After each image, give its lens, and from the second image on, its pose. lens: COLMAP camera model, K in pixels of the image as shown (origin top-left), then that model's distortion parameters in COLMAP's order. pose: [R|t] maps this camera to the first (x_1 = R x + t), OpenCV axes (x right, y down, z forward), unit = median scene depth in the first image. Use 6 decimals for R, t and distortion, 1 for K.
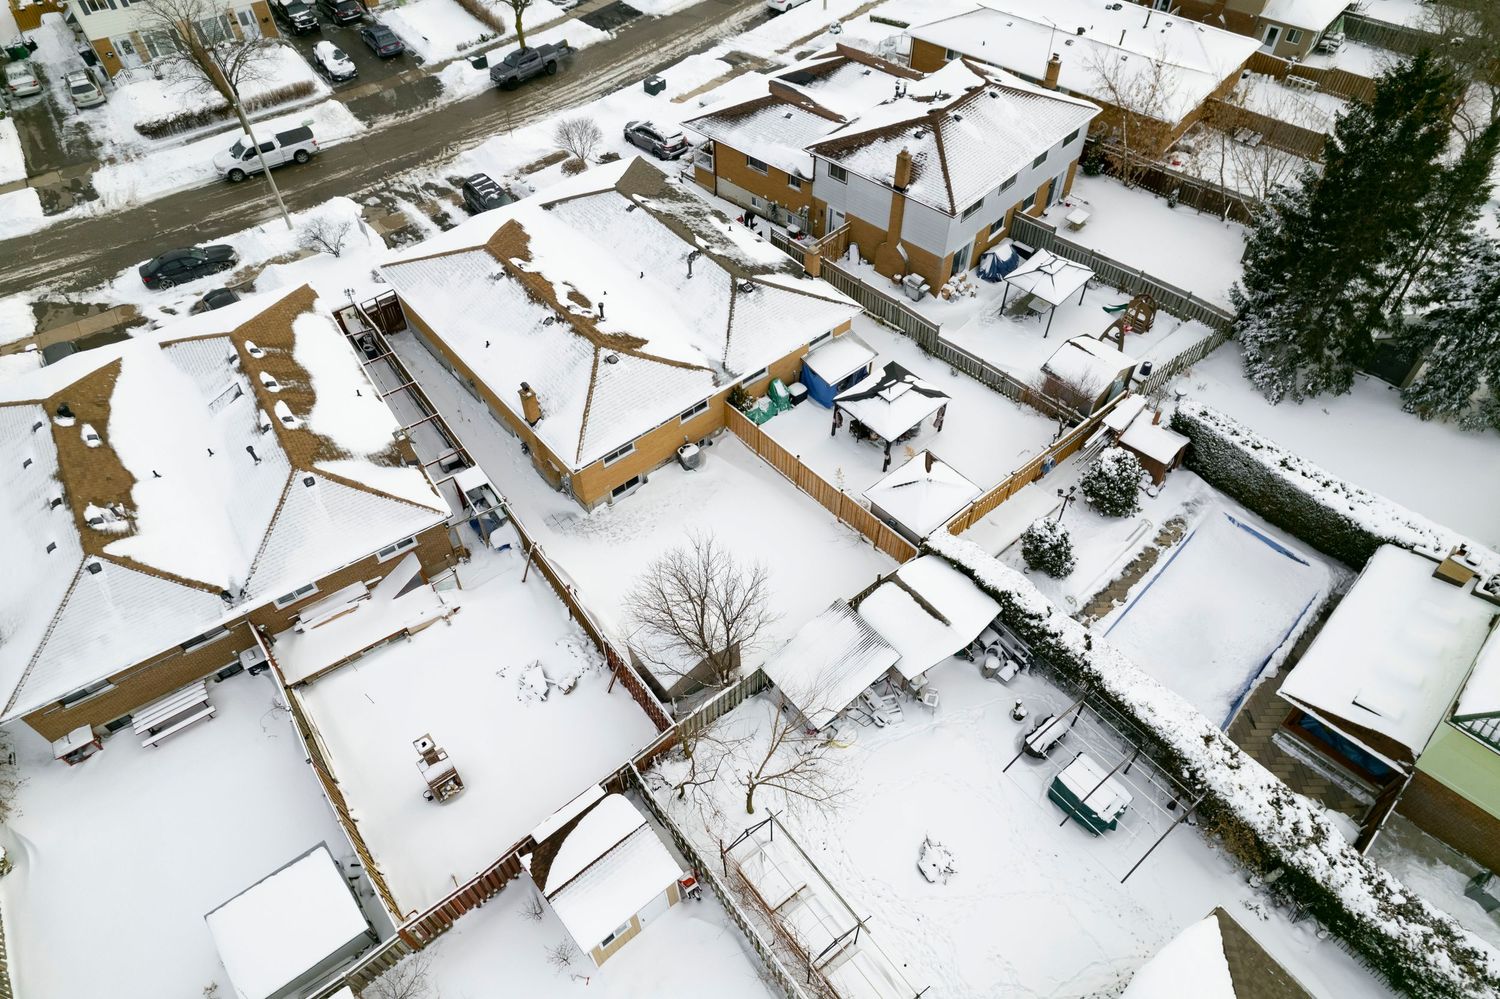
lens RADIAL K [[962.7, 0, 753.3], [0, 962.7, 504.8], [0, 0, 1]] dist [-0.084688, 0.077803]
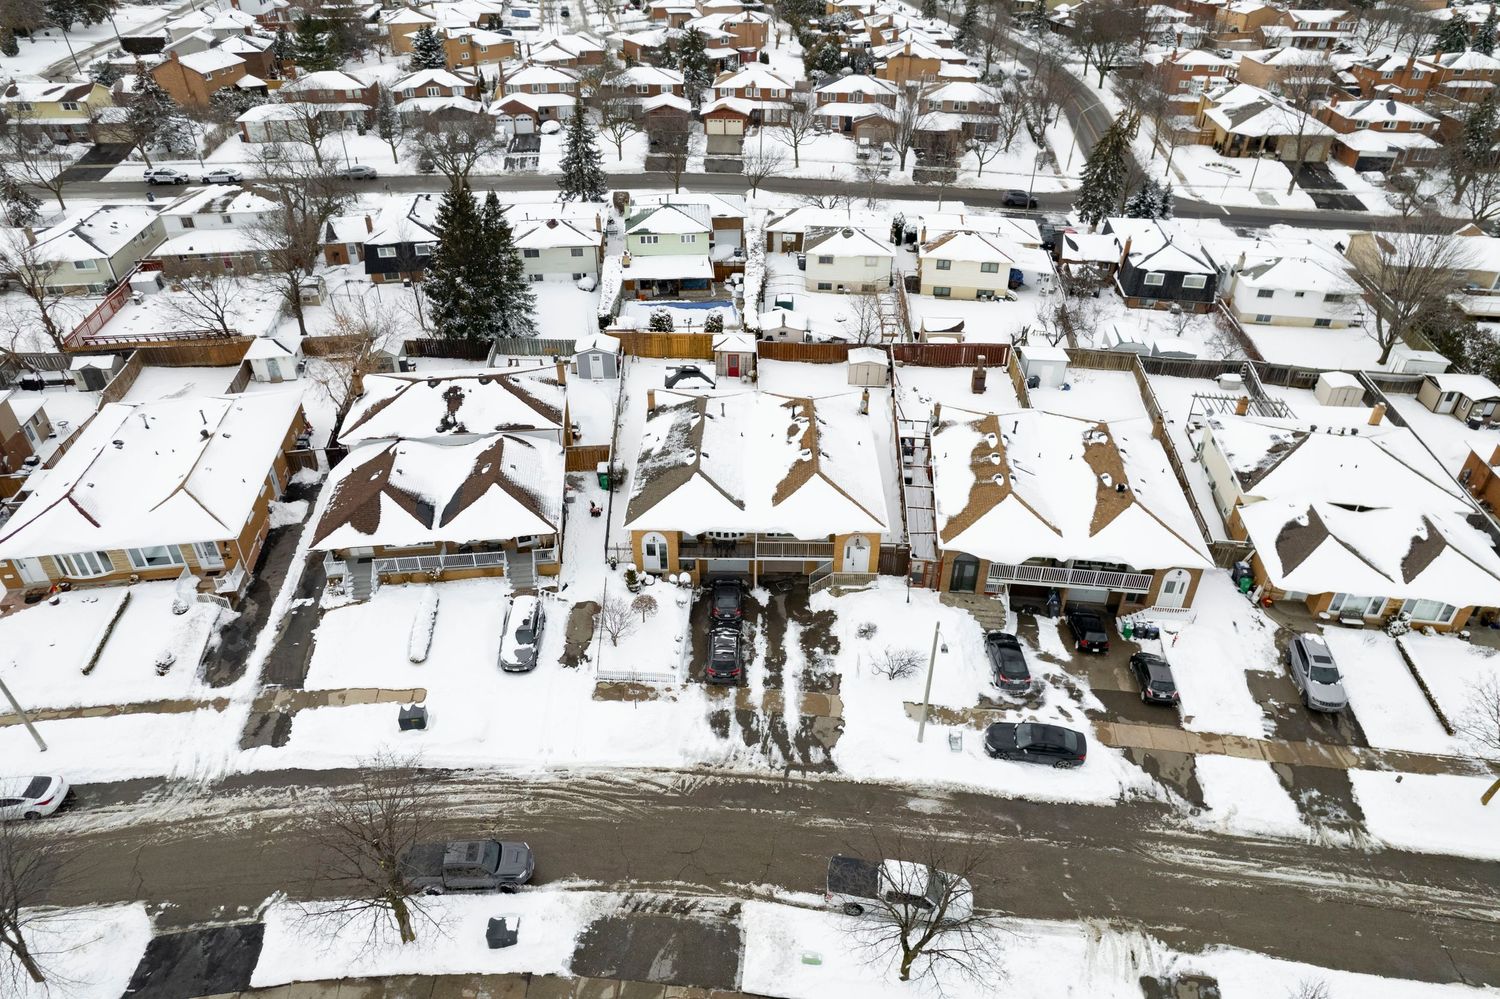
lens RADIAL K [[962.7, 0, 753.3], [0, 962.7, 504.8], [0, 0, 1]] dist [-0.084688, 0.077803]
pose [[-0.756867, -0.371380, 0.537801, -0.950056], [0.493760, 0.214203, 0.842804, -1.433018], [-0.428199, 0.903435, 0.021249, 1.055141]]
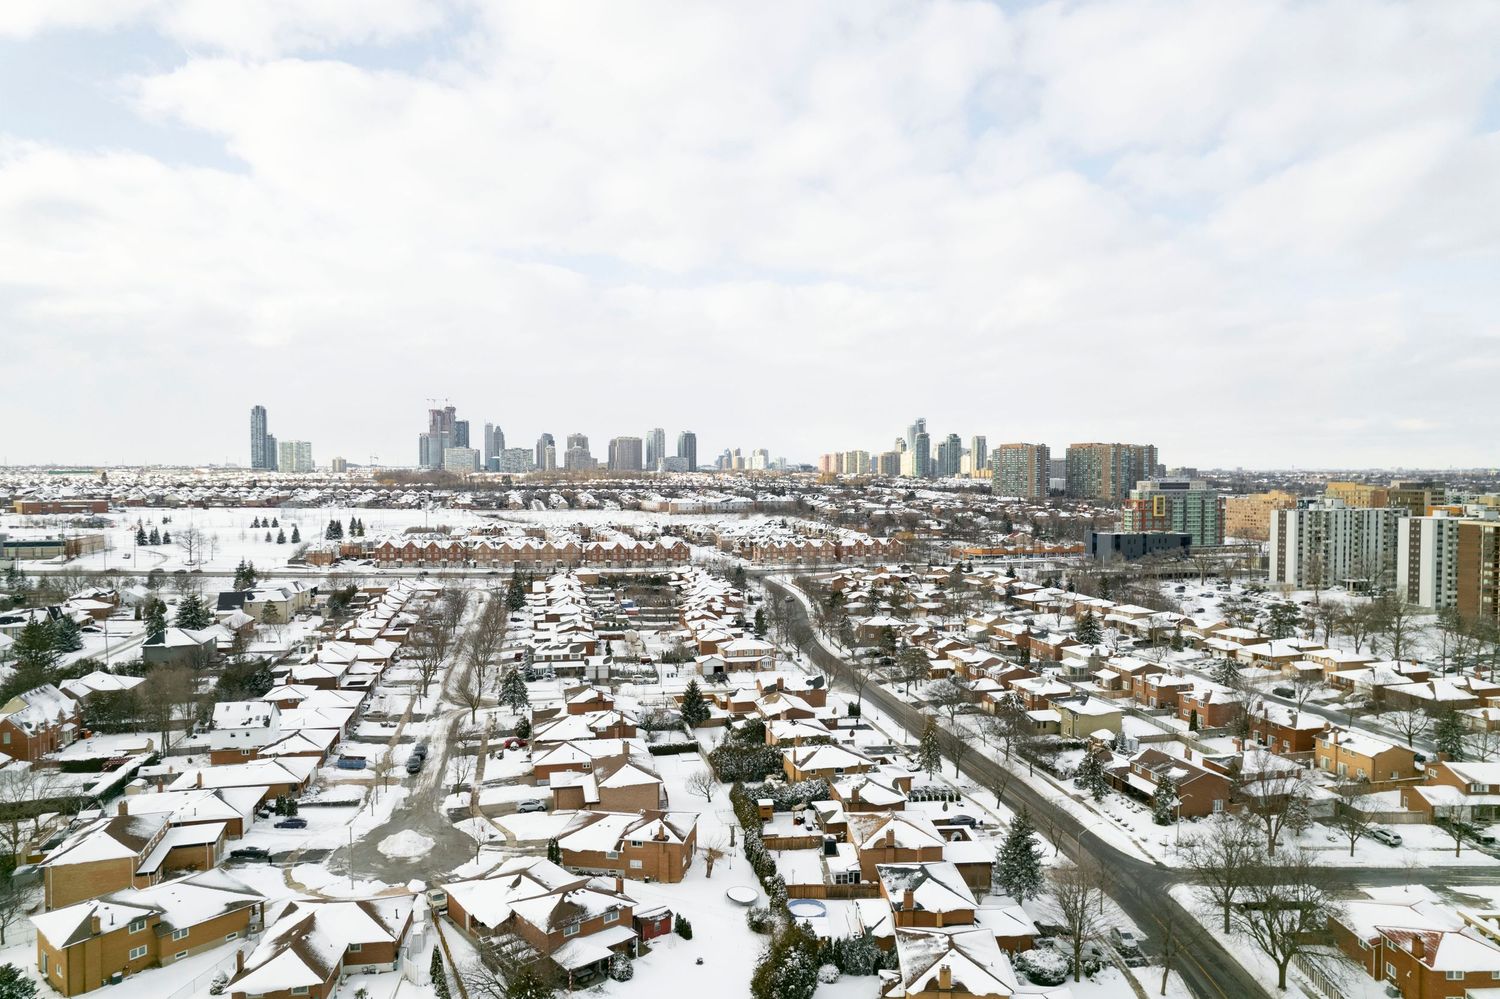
lens RADIAL K [[962.7, 0, 753.3], [0, 962.7, 504.8], [0, 0, 1]] dist [-0.084688, 0.077803]
pose [[-0.784117, -0.019879, 0.620294, 0.363323], [0.473066, 0.627798, 0.618125, -0.407959], [-0.401707, 0.778122, -0.482863, -0.392007]]
